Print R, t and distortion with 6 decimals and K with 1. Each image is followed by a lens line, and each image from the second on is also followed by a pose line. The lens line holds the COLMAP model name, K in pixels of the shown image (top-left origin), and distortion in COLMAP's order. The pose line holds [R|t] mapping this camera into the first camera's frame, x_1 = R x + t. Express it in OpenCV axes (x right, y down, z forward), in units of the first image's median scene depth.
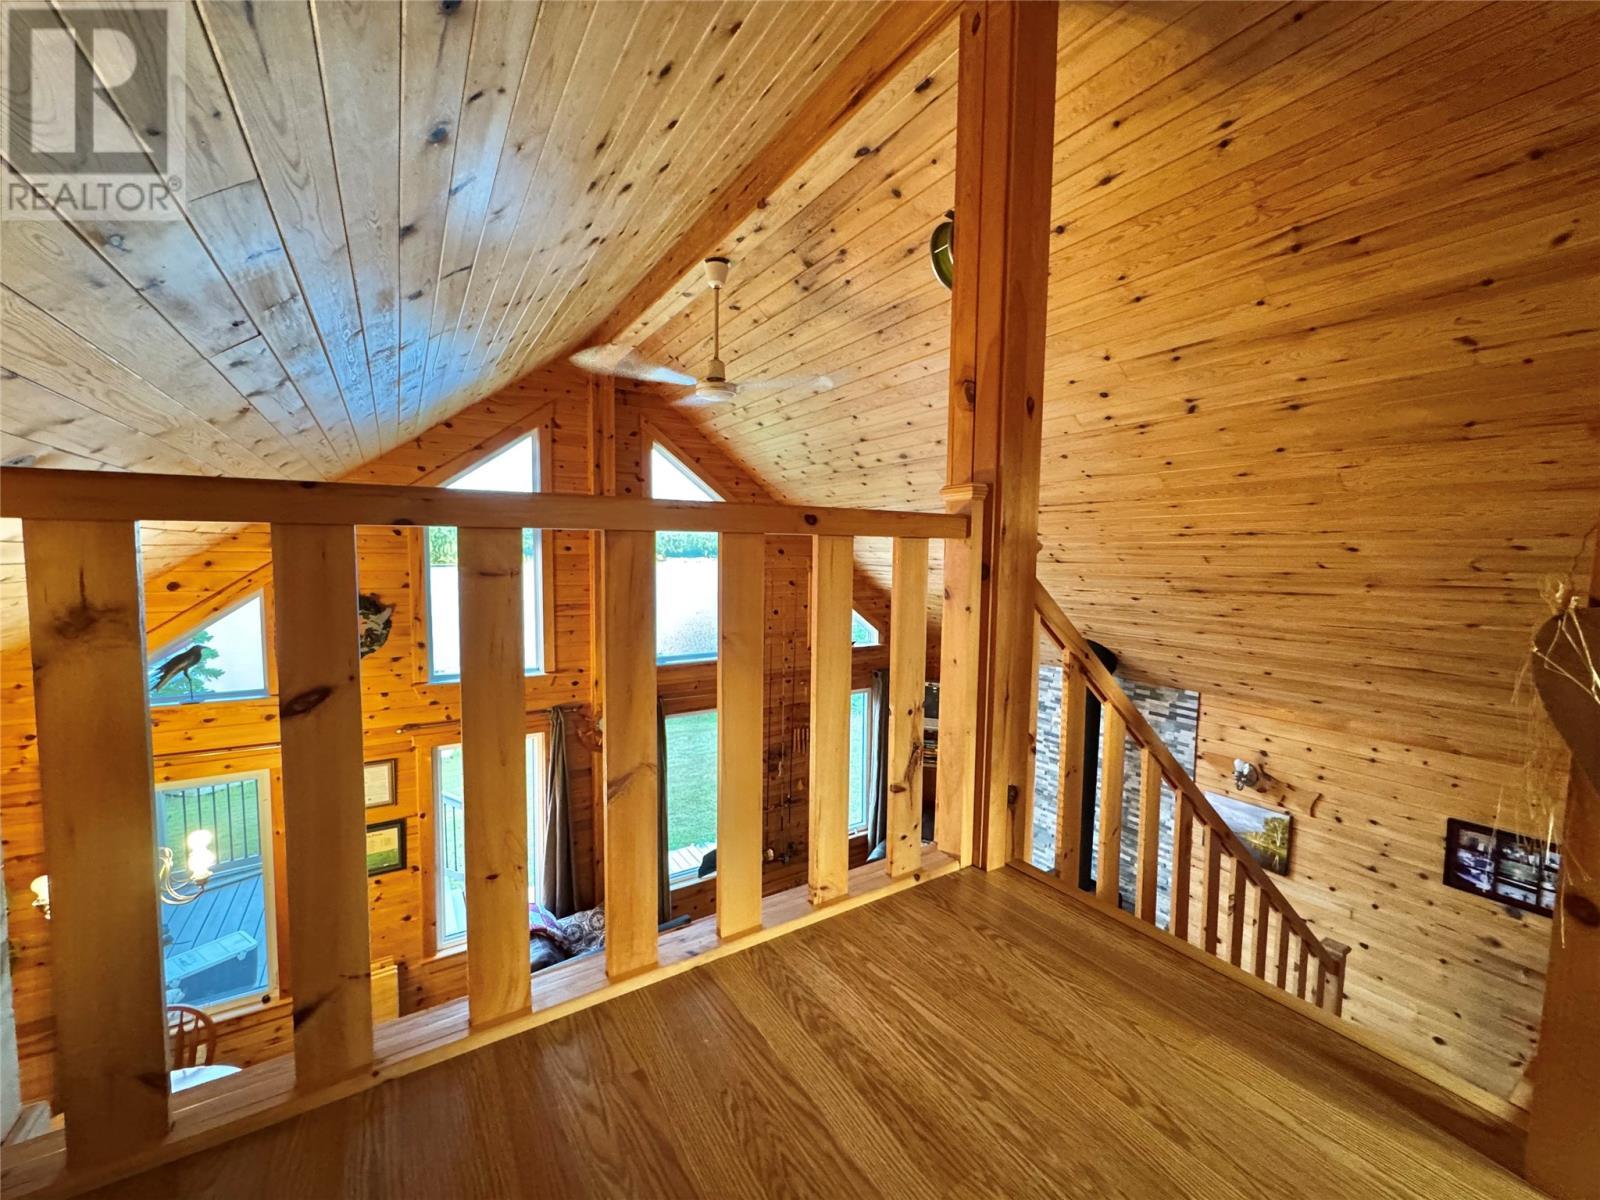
lens RADIAL K [[644.9, 0, 803.0], [0, 644.9, 591.5], [0, 0, 1]] dist [-0.002521, 0.000186]
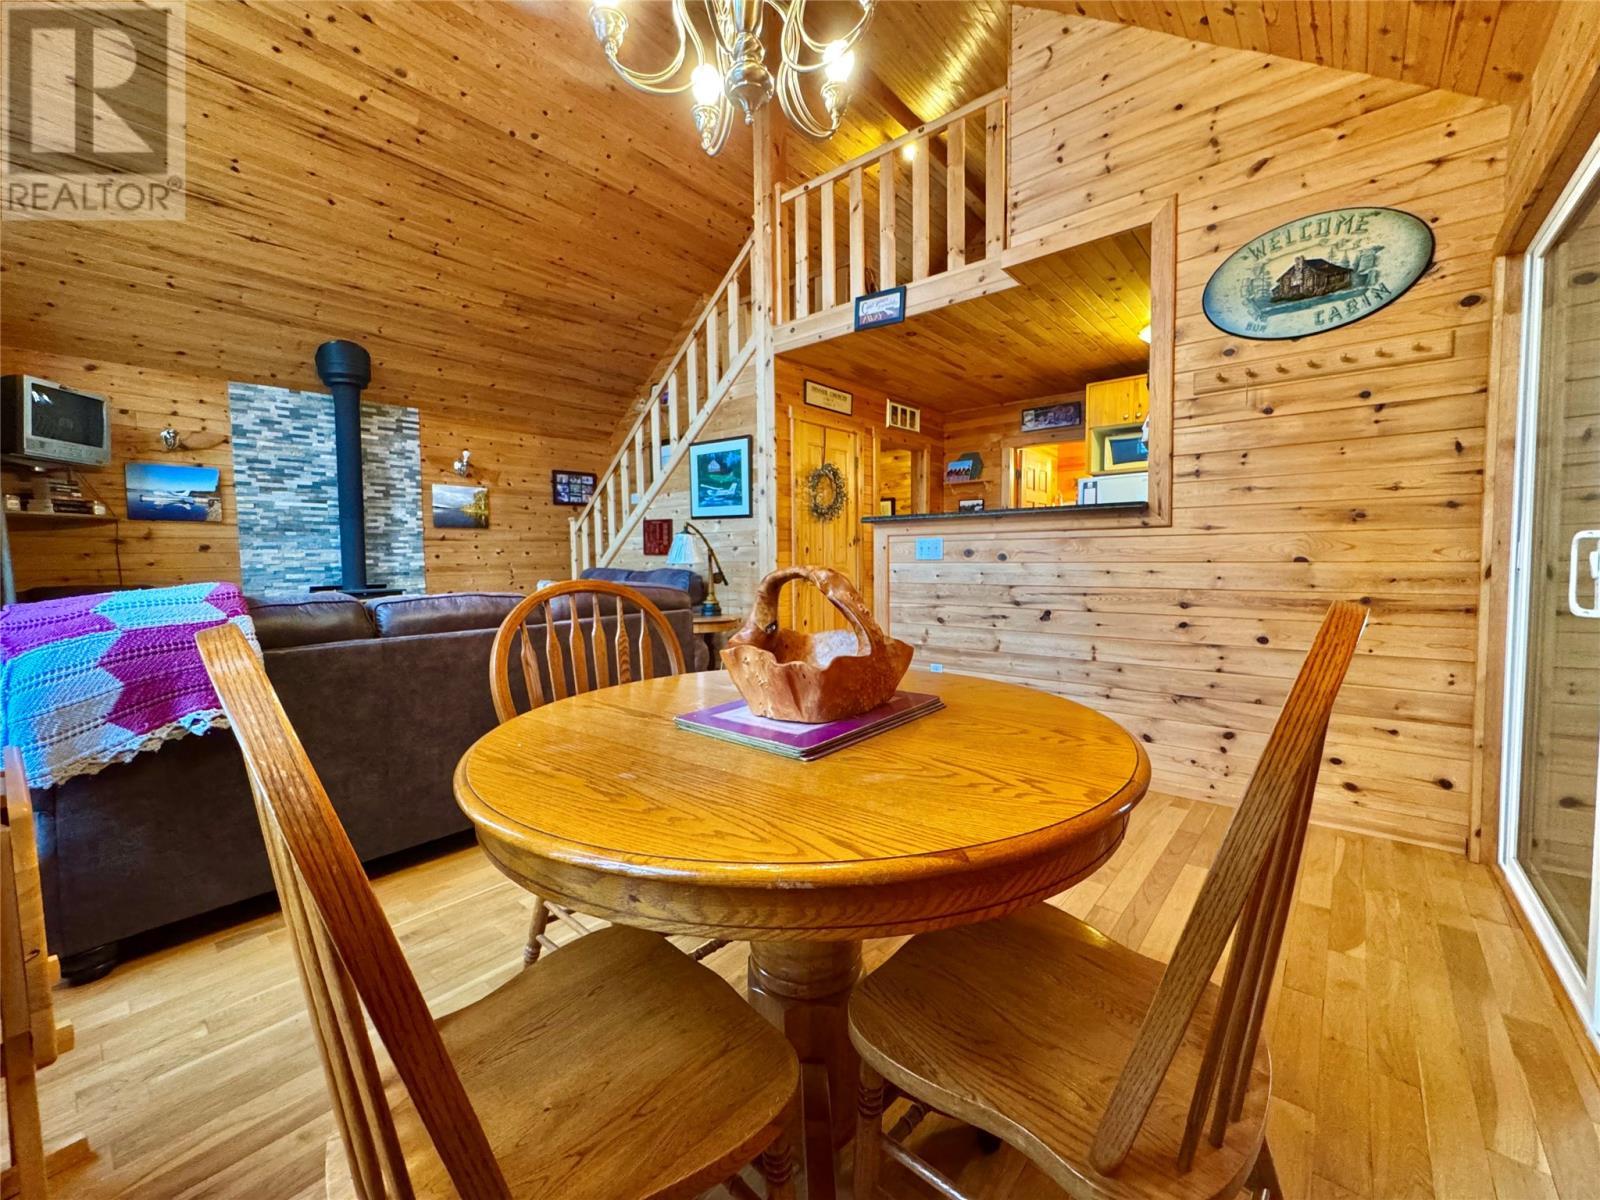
lens RADIAL K [[644.9, 0, 807.6], [0, 644.9, 594.7], [0, 0, 1]] dist [-0.002521, 0.000186]
pose [[-0.304958, -0.065780, 0.950091, -0.936838], [0.075806, 0.992770, 0.093067, 0.493076], [-0.949344, 0.100404, -0.297766, 0.712748]]
